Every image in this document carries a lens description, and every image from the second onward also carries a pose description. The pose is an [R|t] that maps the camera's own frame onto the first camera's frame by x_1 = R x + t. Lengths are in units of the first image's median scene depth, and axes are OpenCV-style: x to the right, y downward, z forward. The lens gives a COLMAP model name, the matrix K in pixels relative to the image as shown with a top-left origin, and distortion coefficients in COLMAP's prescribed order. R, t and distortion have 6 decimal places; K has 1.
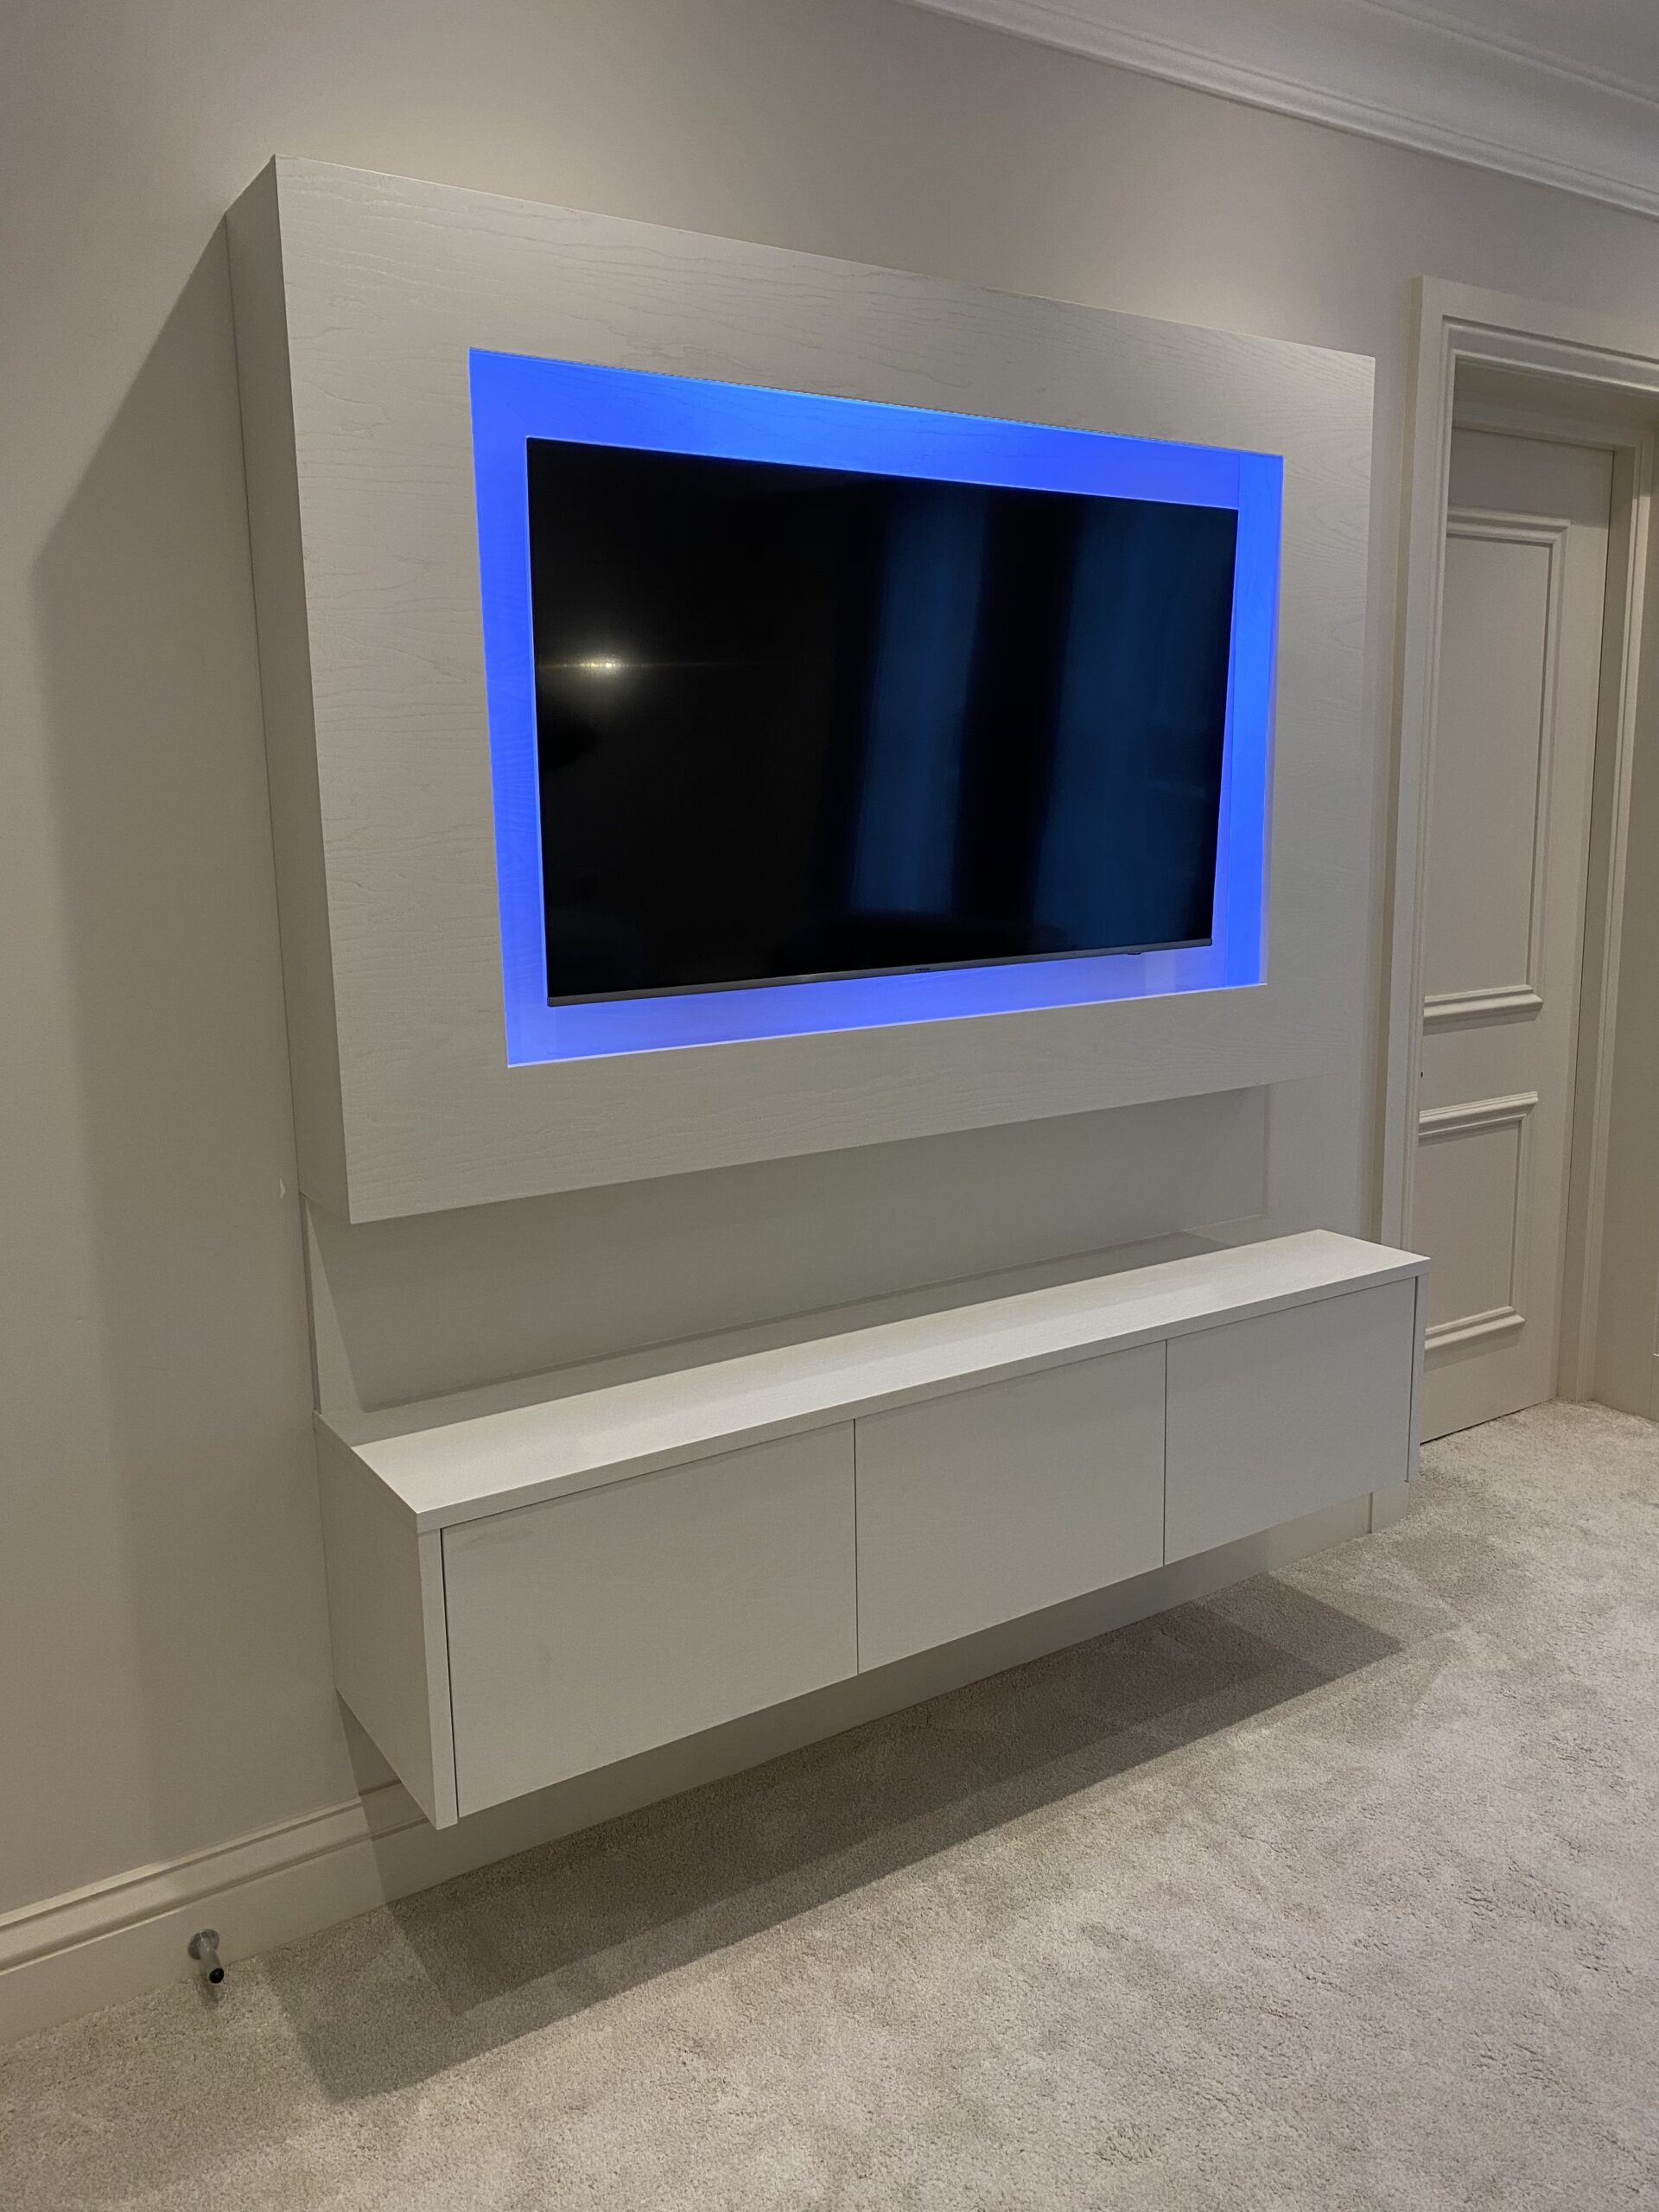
lens RADIAL K [[1675.7, 0, 813.8], [0, 1675.7, 1102.2], [0, 0, 1]] dist [0.030545, -0.020784]
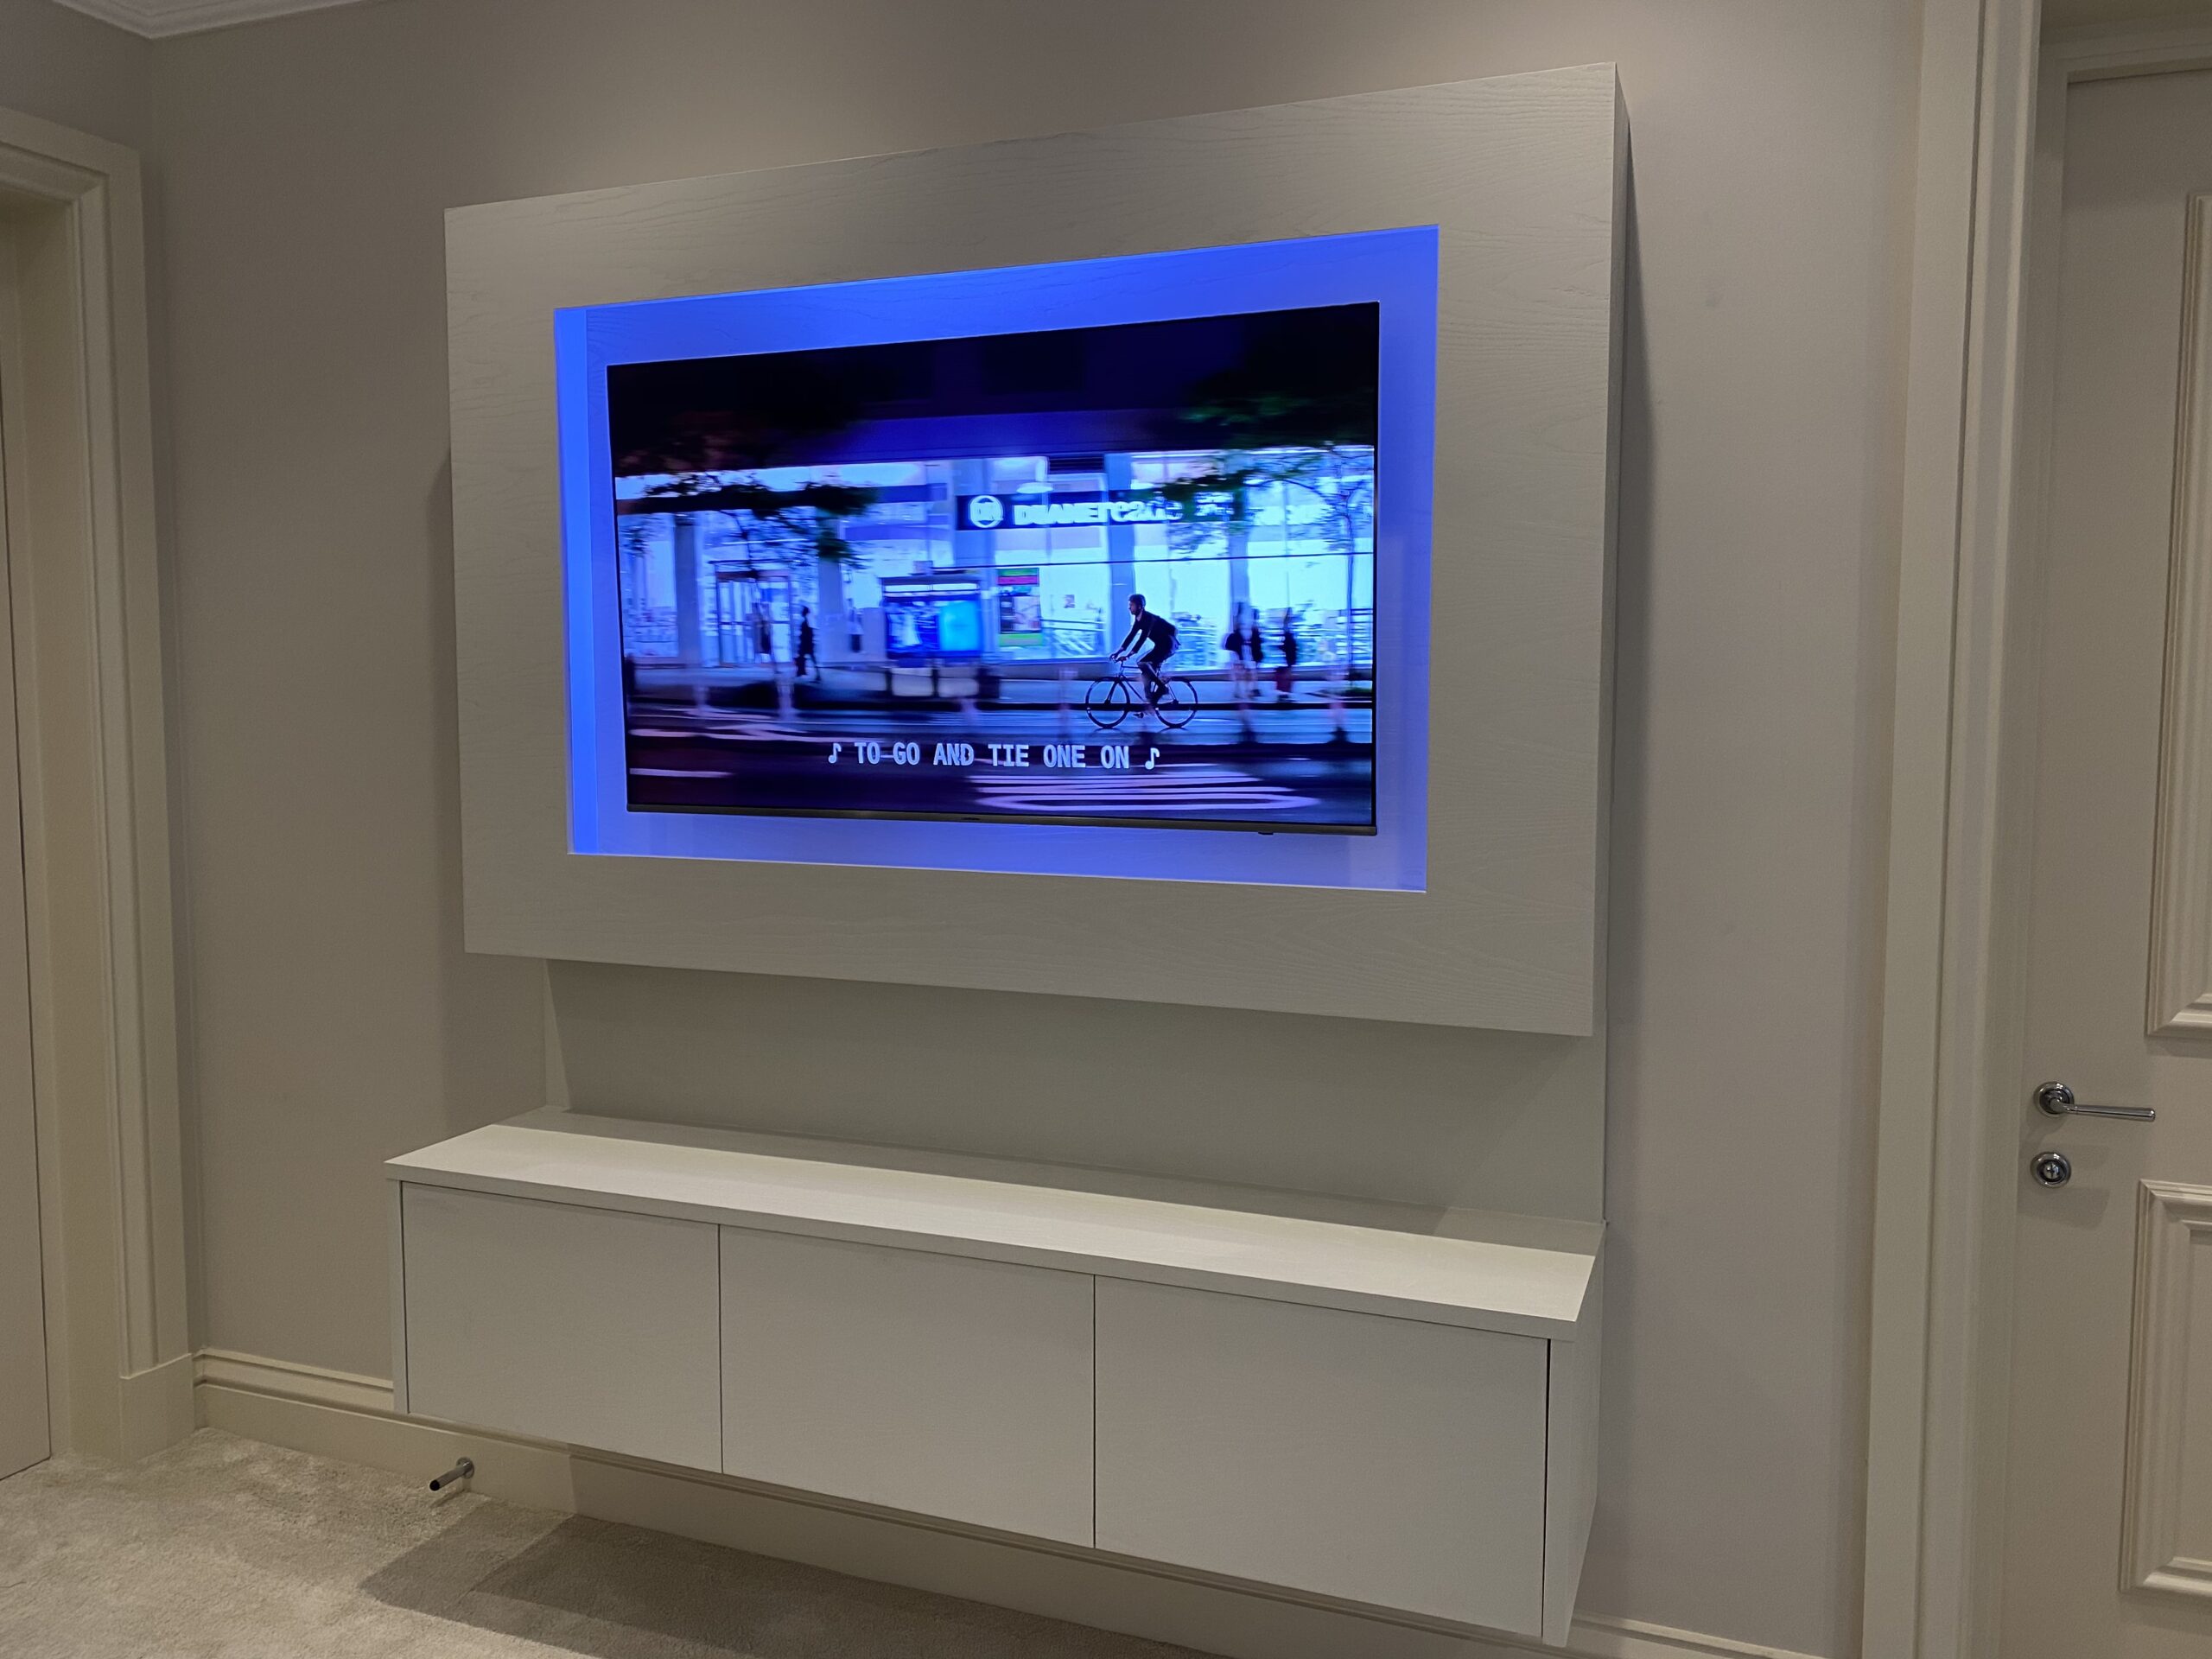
lens RADIAL K [[1675.7, 0, 1102.9], [0, 1675.7, 818.1], [0, 0, 1]] dist [0.030545, -0.020784]
pose [[0.586146, 0.086169, -0.805610, 0.906909], [-0.157223, 0.987524, -0.008765, -0.083786], [0.794804, 0.131798, 0.592381, 0.478466]]
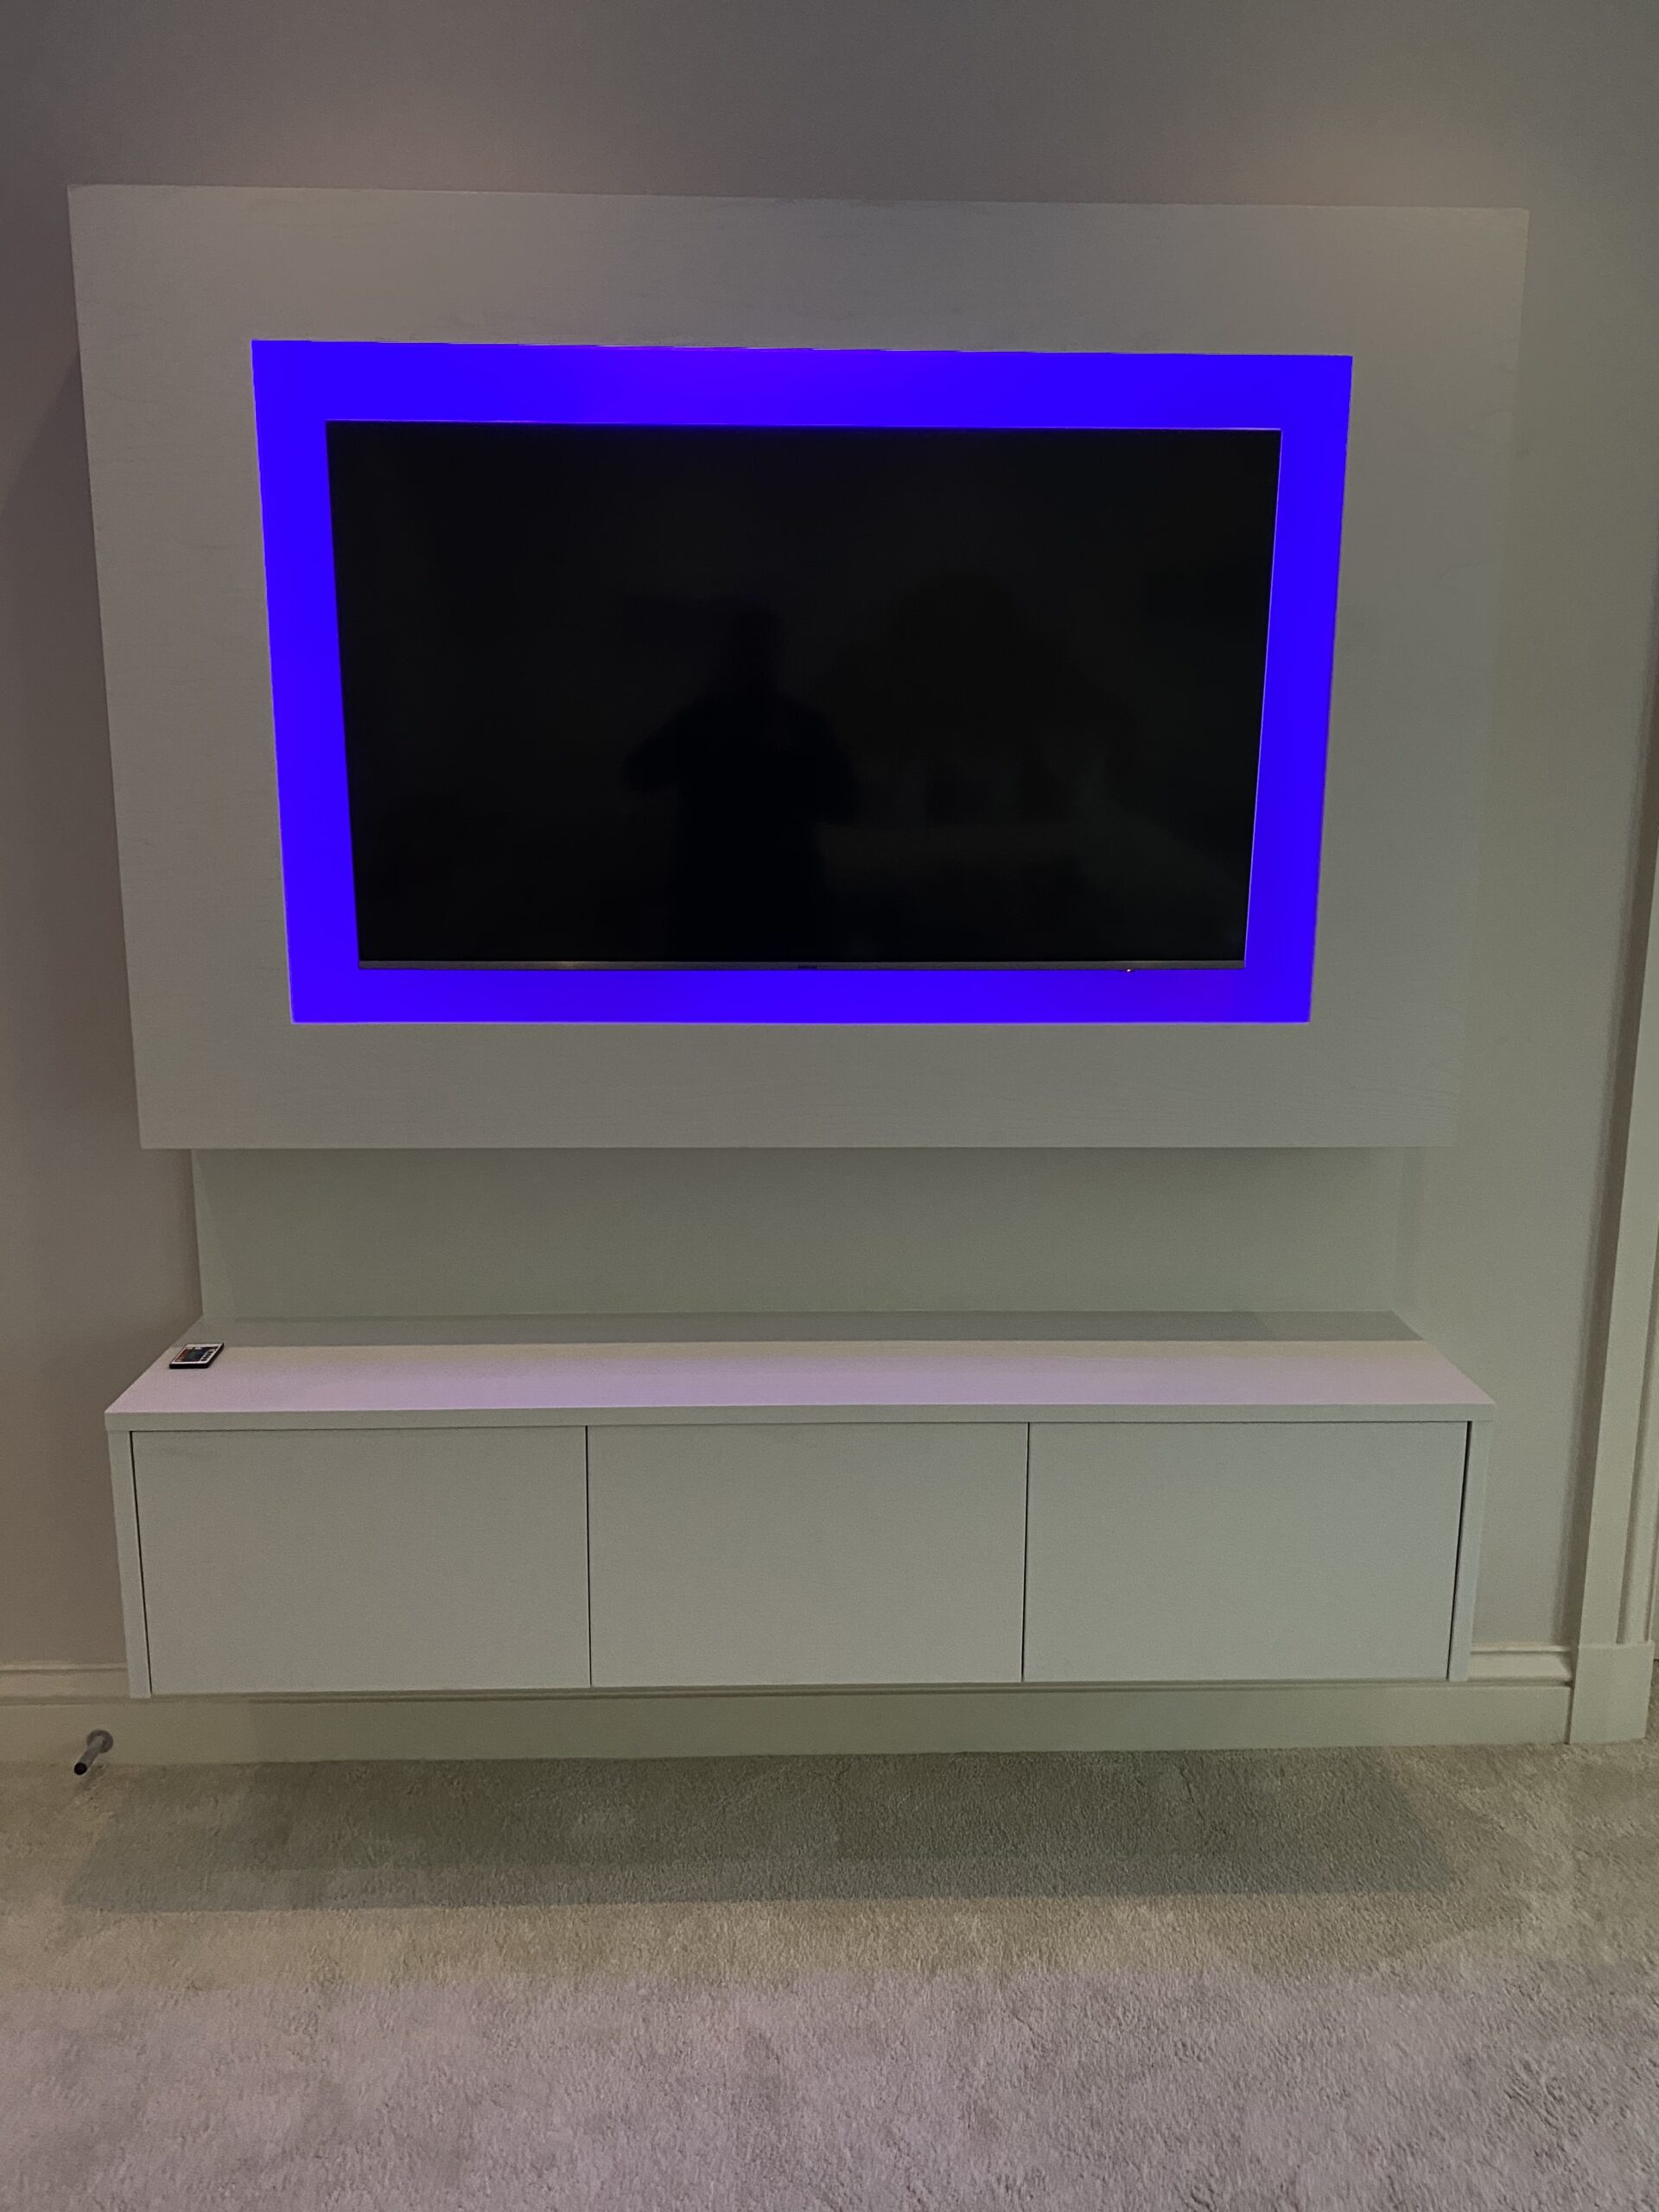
lens RADIAL K [[1675.7, 0, 827.3], [0, 1675.7, 1107.5], [0, 0, 1]] dist [0.030545, -0.020784]
pose [[0.855995, 0.127132, -0.501109, 0.545221], [-0.113803, 0.991853, 0.057236, -0.057101], [0.504303, 0.008034, 0.863490, 0.214447]]
